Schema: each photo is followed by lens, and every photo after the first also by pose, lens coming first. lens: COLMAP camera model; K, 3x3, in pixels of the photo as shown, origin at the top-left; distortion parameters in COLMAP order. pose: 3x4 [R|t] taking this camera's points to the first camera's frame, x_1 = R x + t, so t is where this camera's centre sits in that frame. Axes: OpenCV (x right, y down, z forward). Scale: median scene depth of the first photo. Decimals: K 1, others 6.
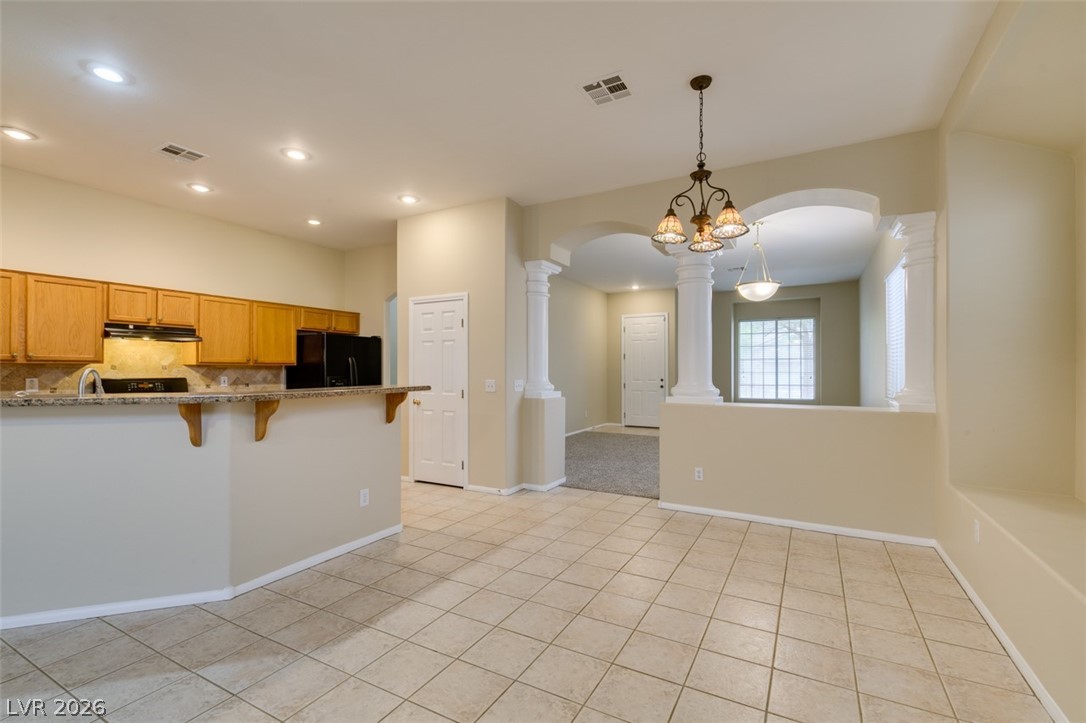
lens RADIAL K [[486.0, 0, 541.4], [0, 486.0, 364.9], [0, 0, 1]] dist [0.006354, -0.001383]
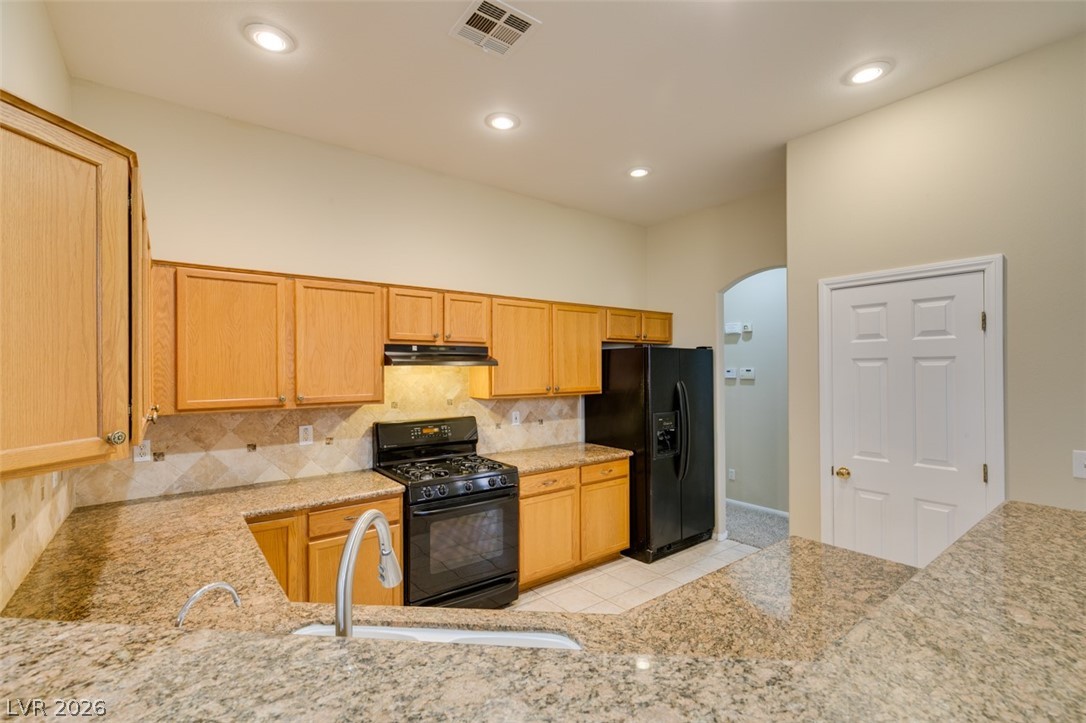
lens RADIAL K [[486.0, 0, 540.3], [0, 486.0, 367.3], [0, 0, 1]] dist [0.006354, -0.001383]
pose [[0.918991, -0.005422, -0.394240, -0.380223], [0.009714, 0.999913, 0.008891, -0.051531], [0.394158, -0.012000, 0.918964, 0.410057]]
